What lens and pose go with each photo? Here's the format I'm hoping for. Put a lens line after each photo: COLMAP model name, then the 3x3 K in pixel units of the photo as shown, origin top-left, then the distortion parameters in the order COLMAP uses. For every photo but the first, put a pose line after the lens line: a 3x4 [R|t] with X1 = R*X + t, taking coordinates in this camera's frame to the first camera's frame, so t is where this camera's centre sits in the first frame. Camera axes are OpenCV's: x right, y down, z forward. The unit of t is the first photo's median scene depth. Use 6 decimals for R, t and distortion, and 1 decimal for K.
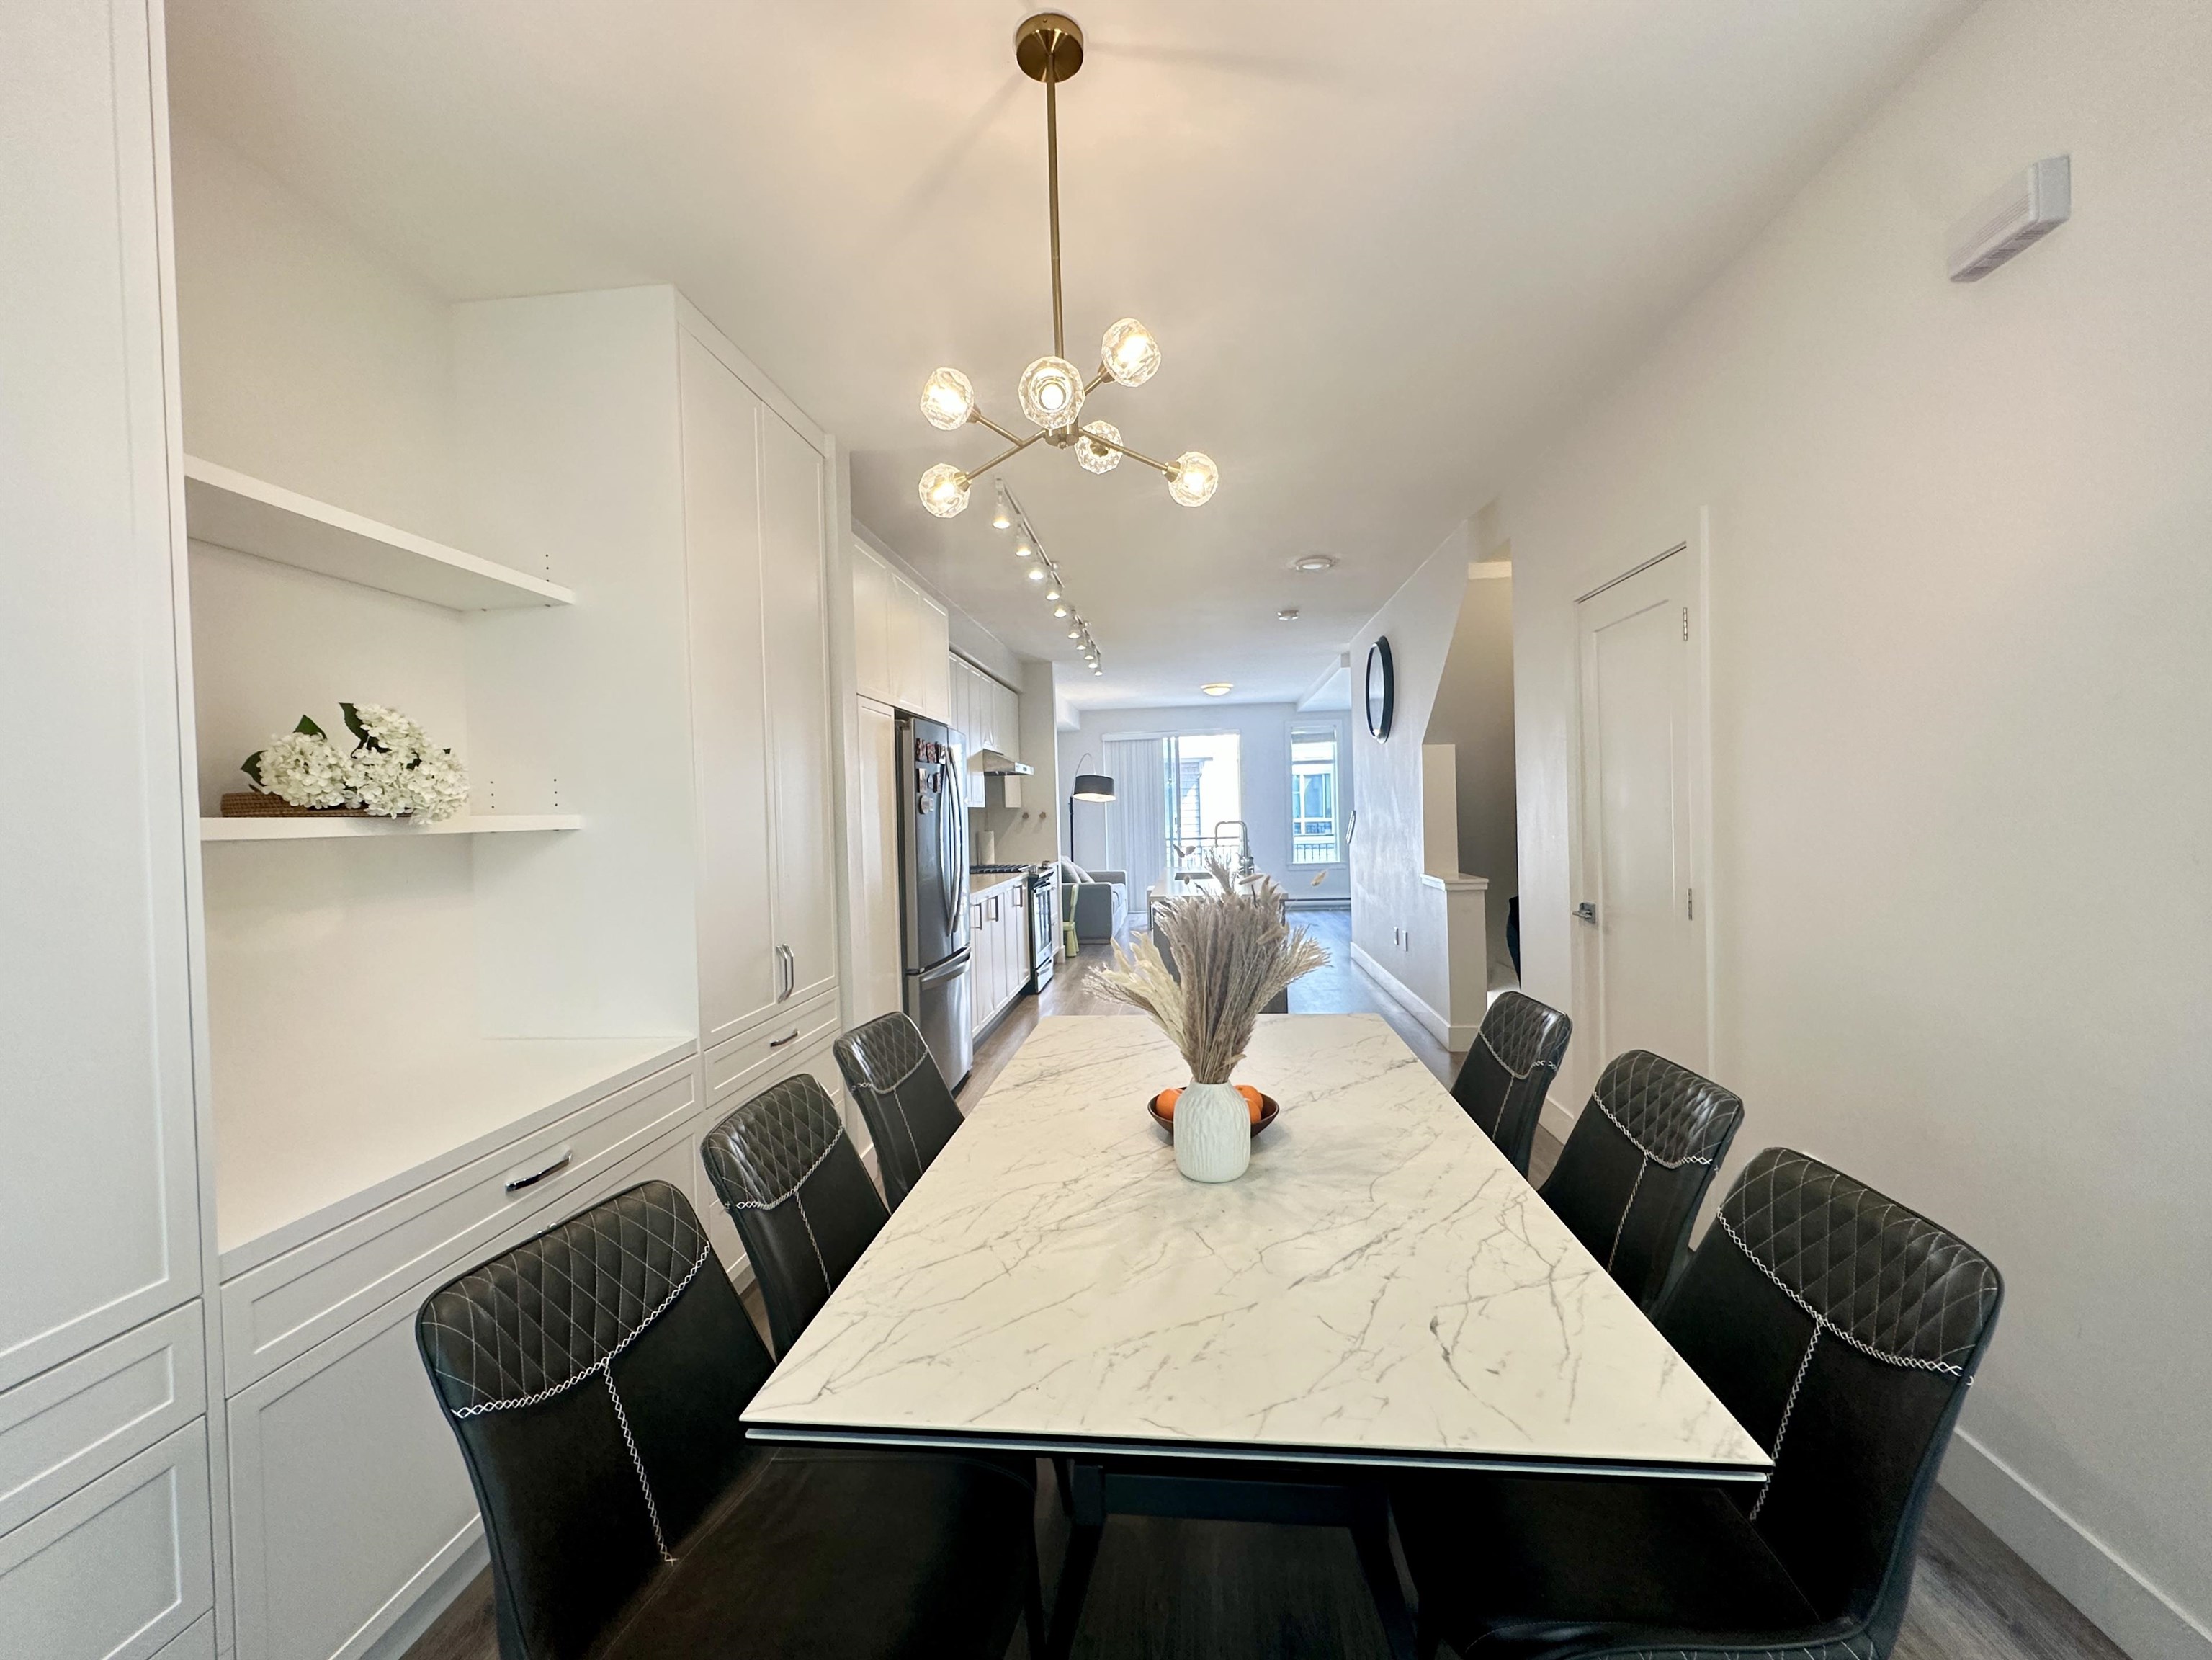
lens RADIAL K [[951.5, 0, 1117.8], [0, 951.5, 832.6], [0, 0, 1]] dist [-0.003639, 0.000456]
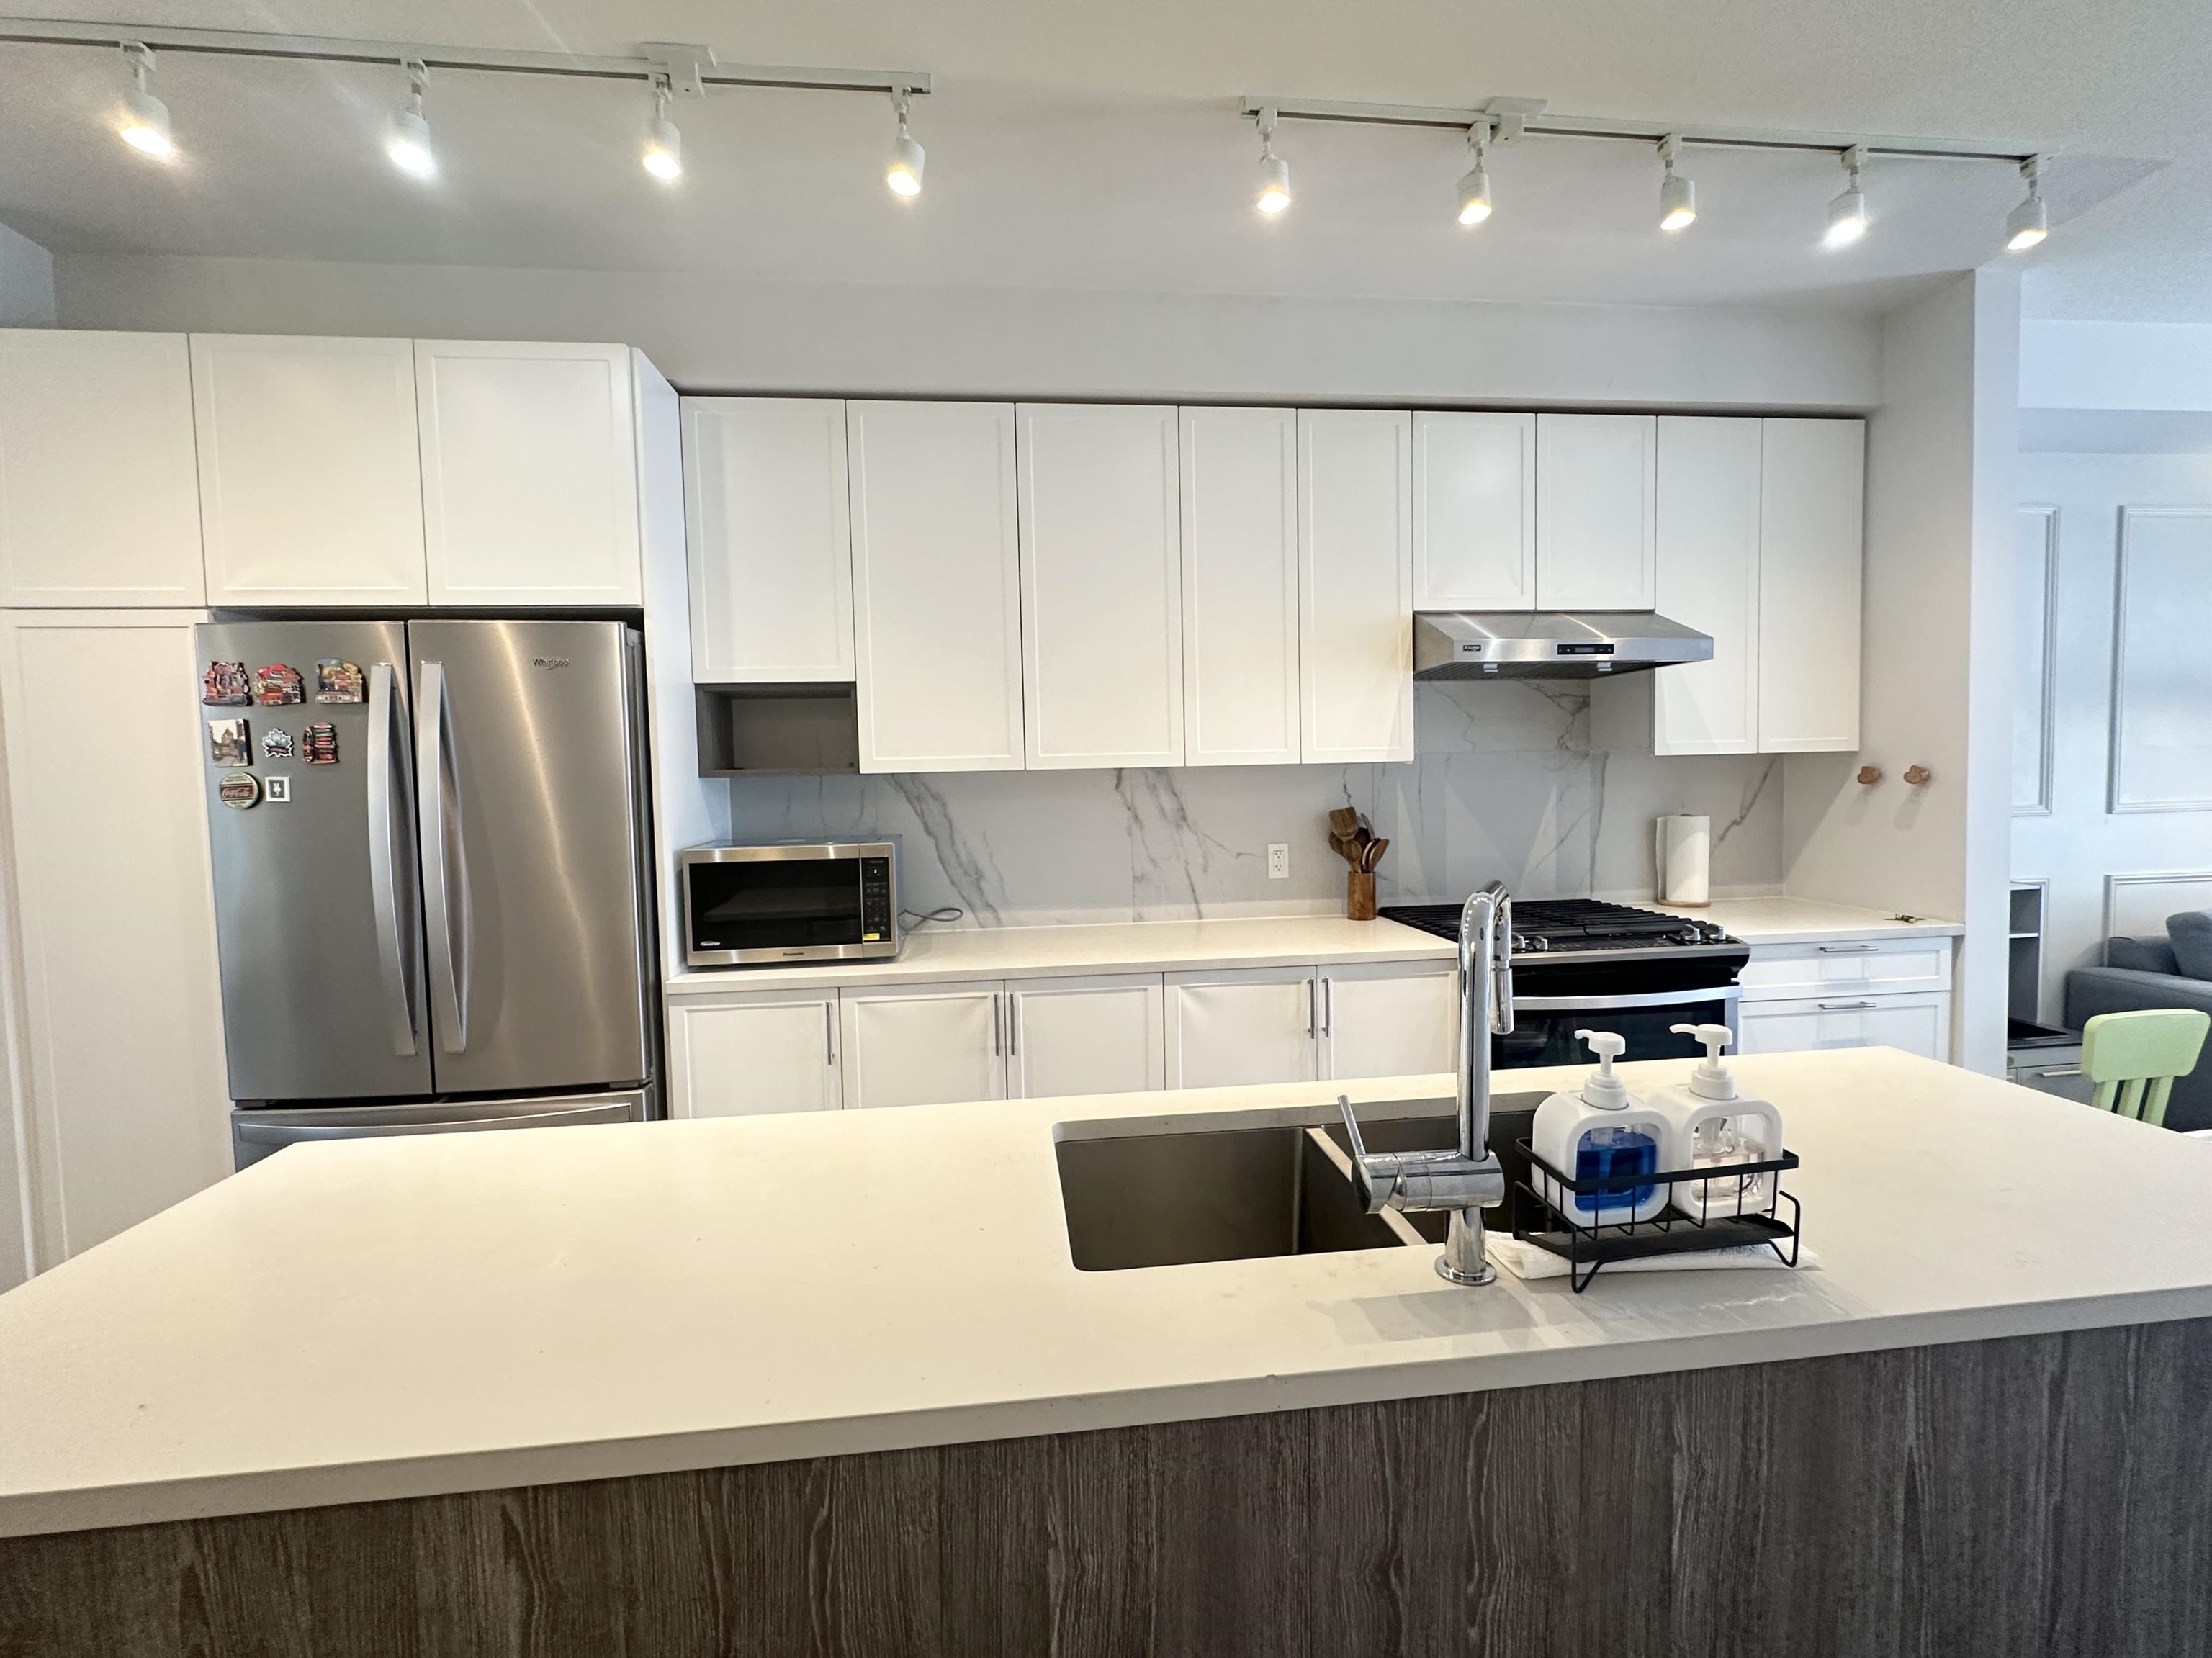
lens RADIAL K [[951.3, 0, 1103.0], [0, 951.3, 824.5], [0, 0, 1]] dist [-0.003639, 0.000456]
pose [[0.192545, 0.074020, -0.978492, 0.151476], [-0.002528, 0.997185, 0.074936, -0.020276], [0.981285, -0.011955, 0.192191, 0.537144]]
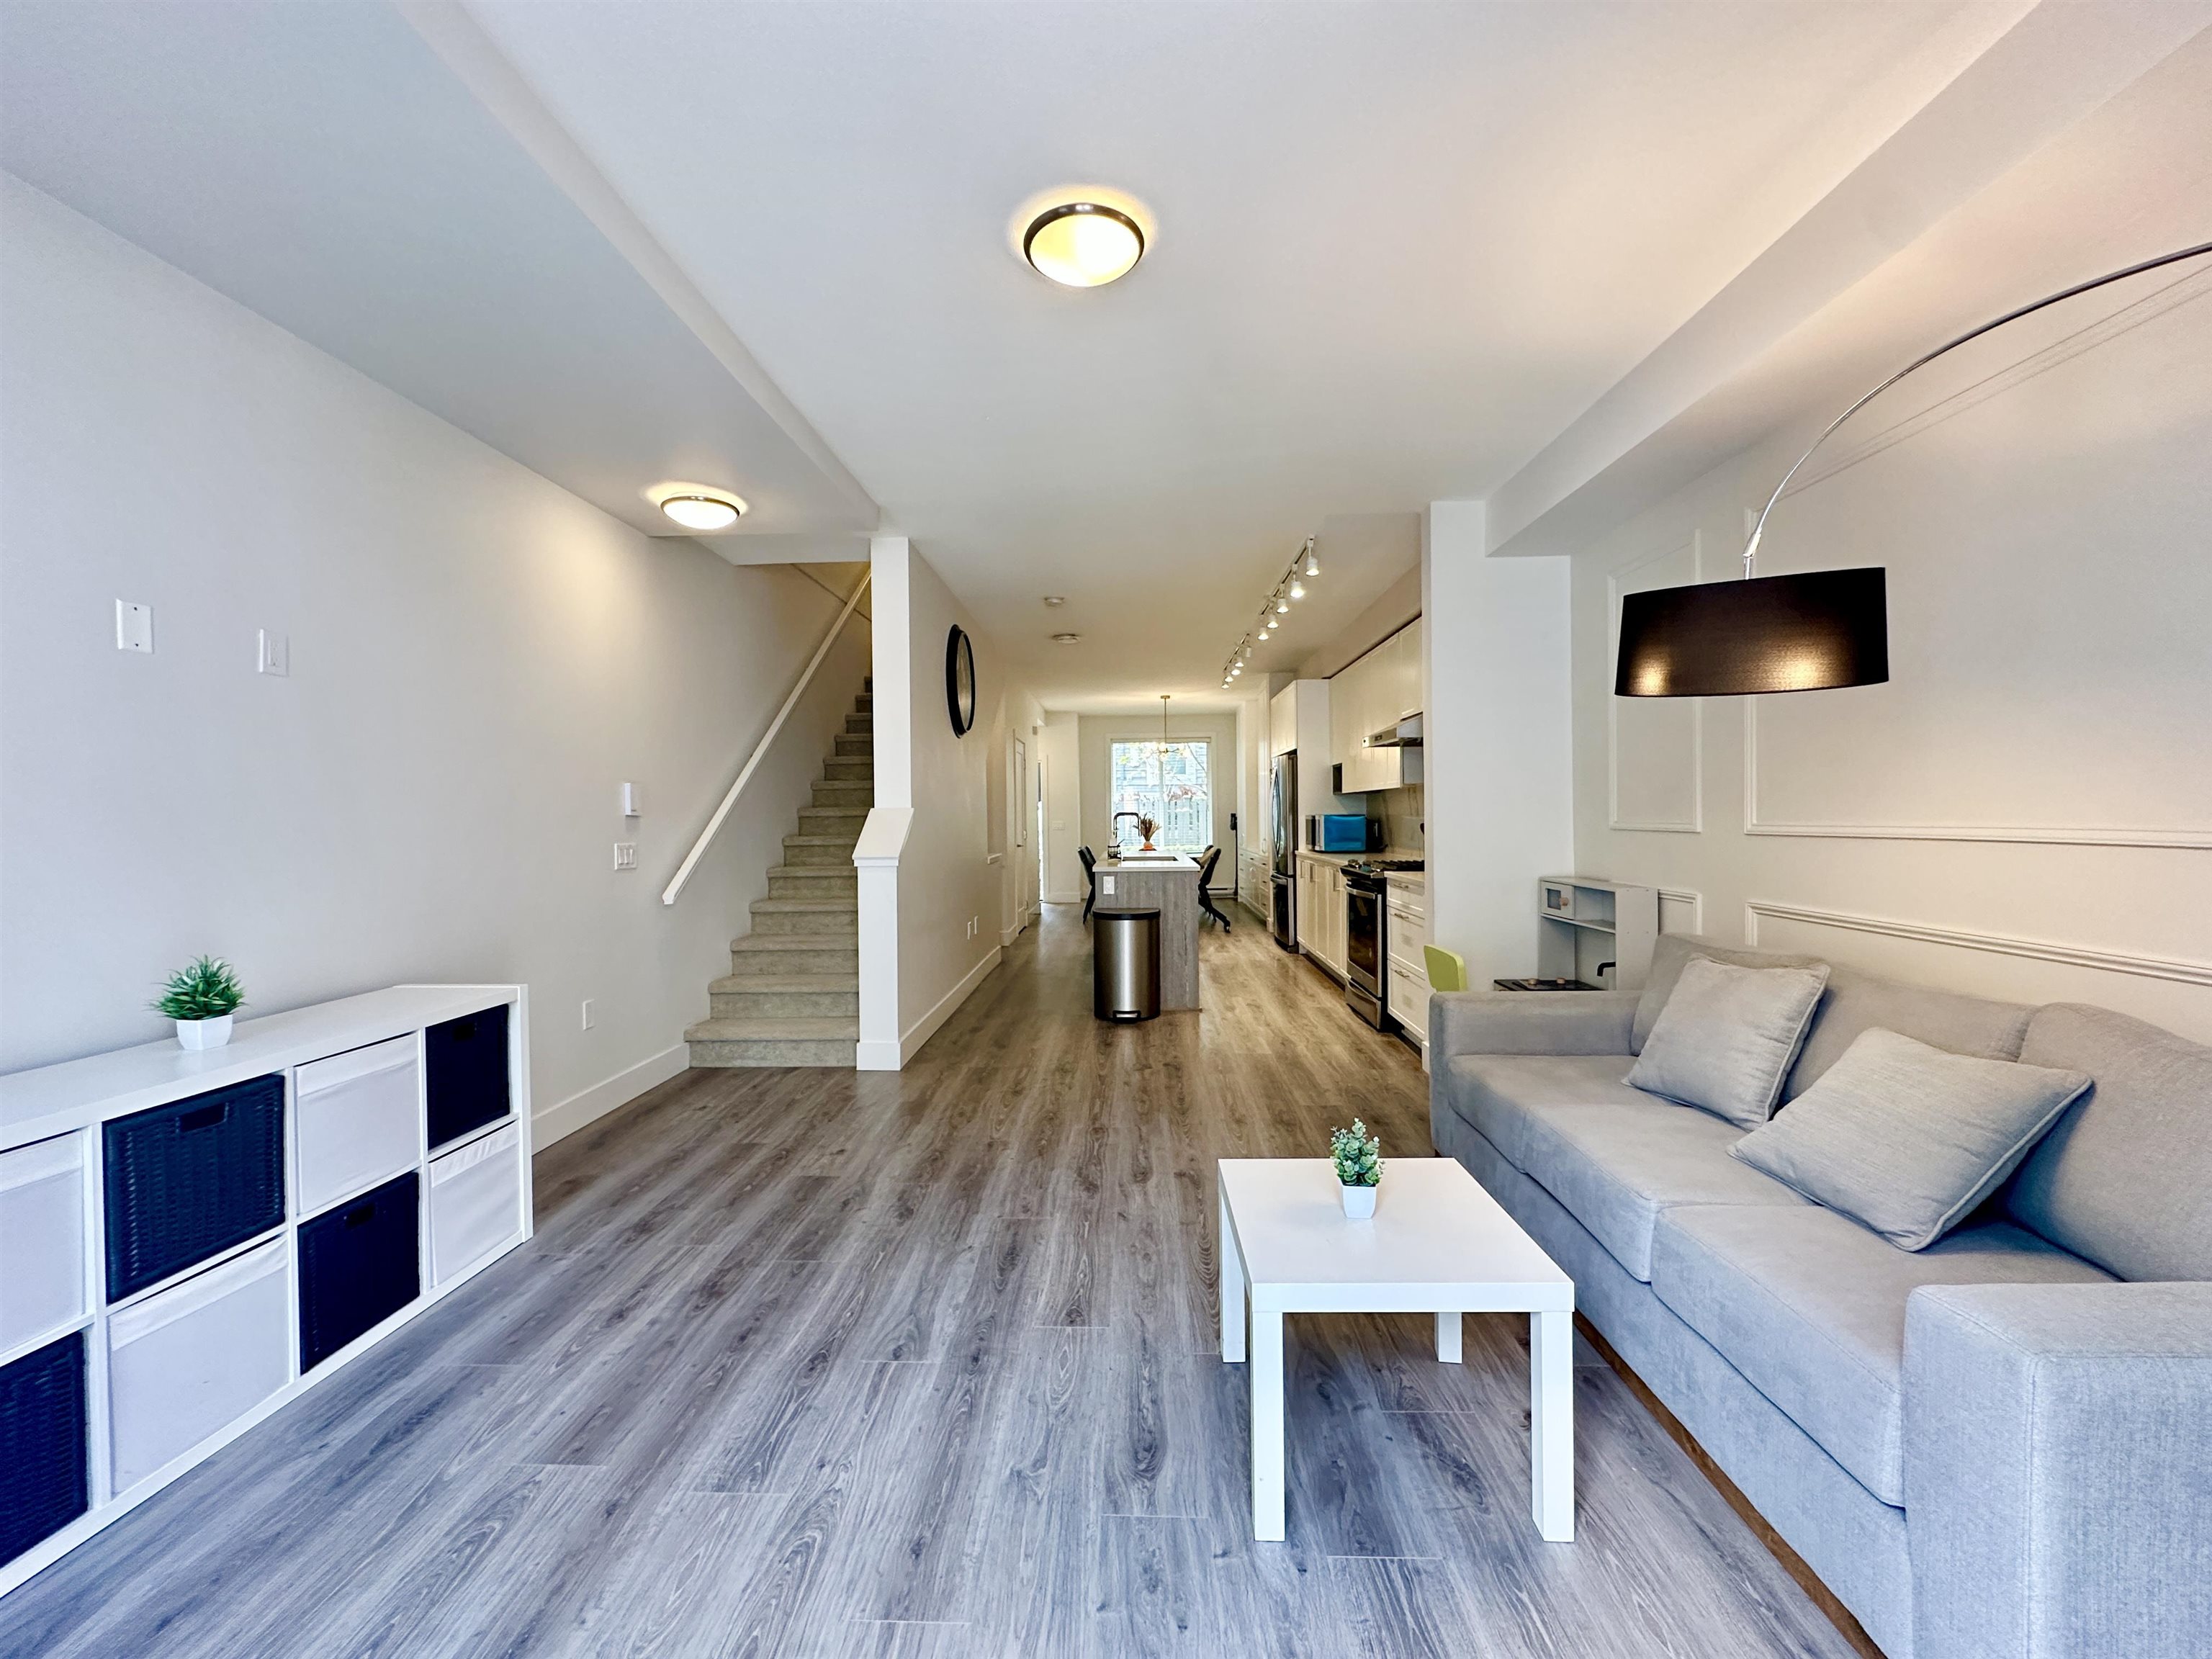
lens RADIAL K [[880.9, 0, 1104.6], [0, 880.9, 822.7], [0, 0, 1]] dist [-0.002248, 0.000583]
pose [[-0.998145, 0.038601, -0.047075, 0.115064], [0.037130, 0.998807, 0.031728, -0.020451], [0.048244, 0.029921, -0.998387, 1.211657]]
